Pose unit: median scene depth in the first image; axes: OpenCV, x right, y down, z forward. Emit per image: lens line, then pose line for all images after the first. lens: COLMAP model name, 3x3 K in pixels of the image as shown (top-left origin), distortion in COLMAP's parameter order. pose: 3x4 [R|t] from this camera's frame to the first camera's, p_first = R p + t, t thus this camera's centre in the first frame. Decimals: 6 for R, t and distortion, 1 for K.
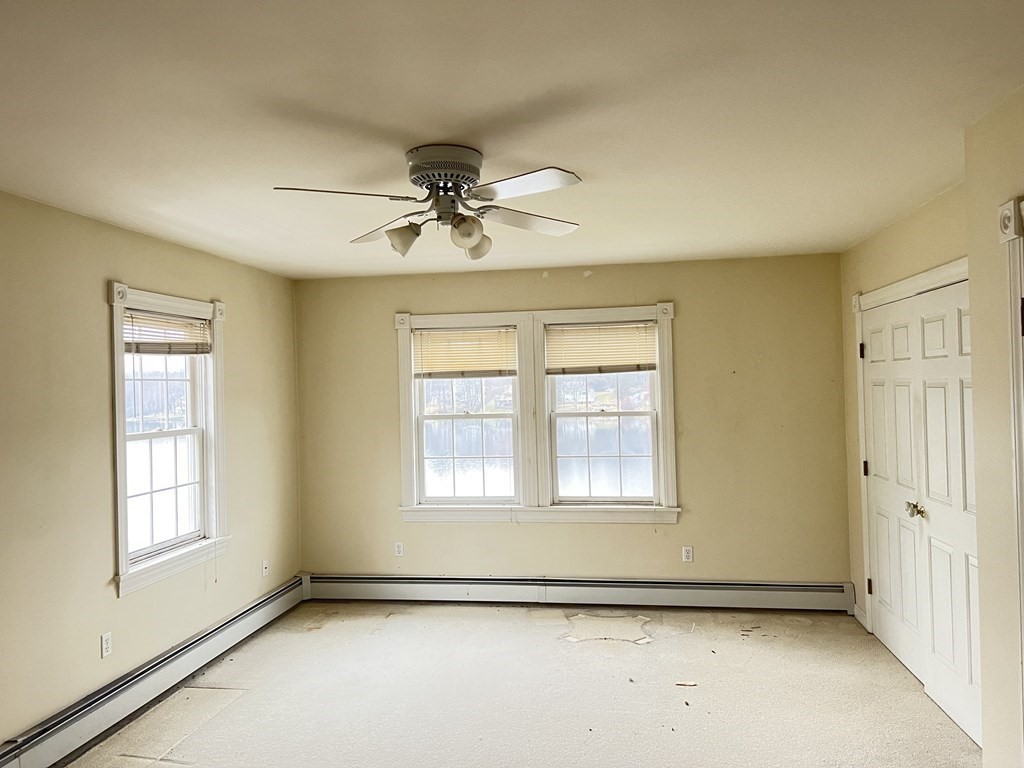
lens RADIAL K [[760.5, 0, 512.0], [0, 760.5, 384.0], [0, 0, 1]] dist [0.102898, -0.123813]
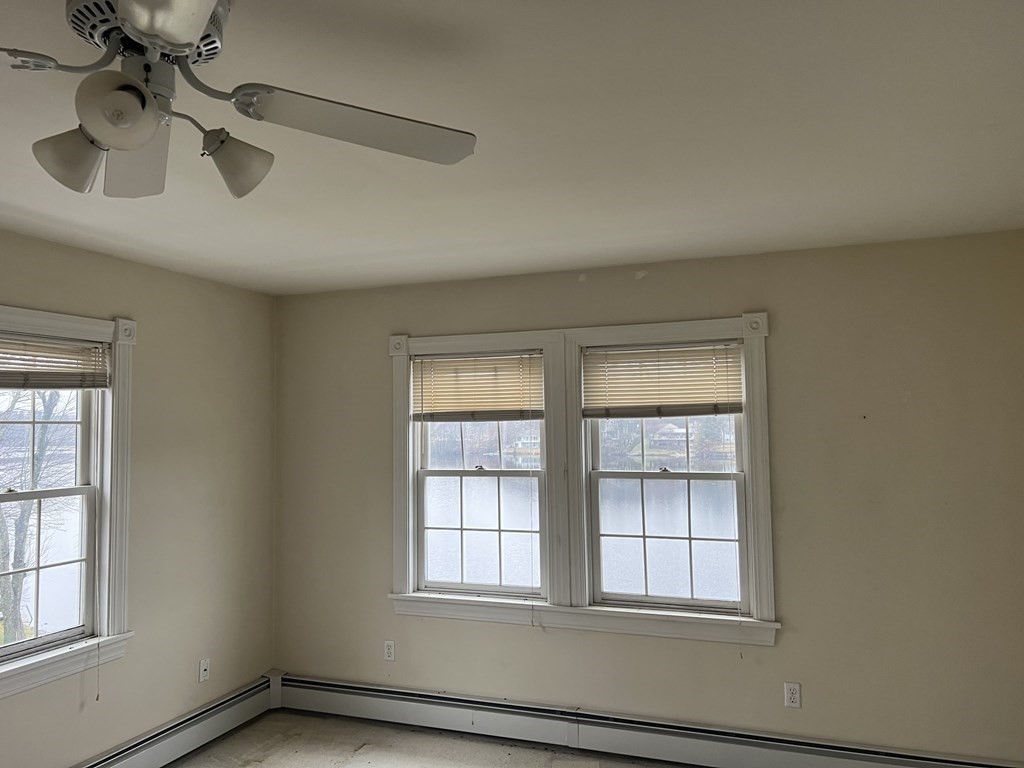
lens RADIAL K [[763.4, 0, 512.0], [0, 763.4, 384.0], [0, 0, 1]] dist [0.065053, -0.076073]
pose [[0.979362, -0.000338, -0.202112, 0.125597], [-0.009671, 0.998775, -0.048533, -0.008463], [0.201881, 0.049486, 0.978159, 0.289802]]
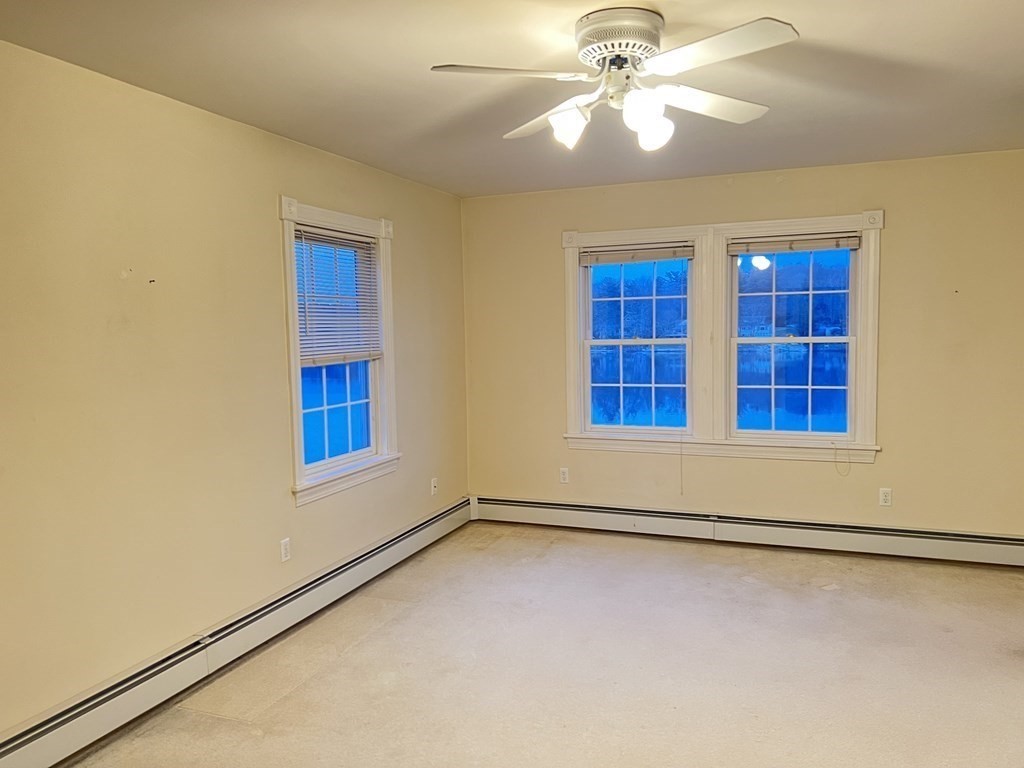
lens RADIAL K [[757.6, 0, 512.0], [0, 757.6, 384.0], [0, 0, 1]] dist [0.083186, -0.129559]
pose [[0.976261, 0.021081, -0.215569, -0.005562], [-0.001312, 0.995810, 0.091441, 0.009879], [0.216594, -0.088987, 0.972198, 0.052207]]
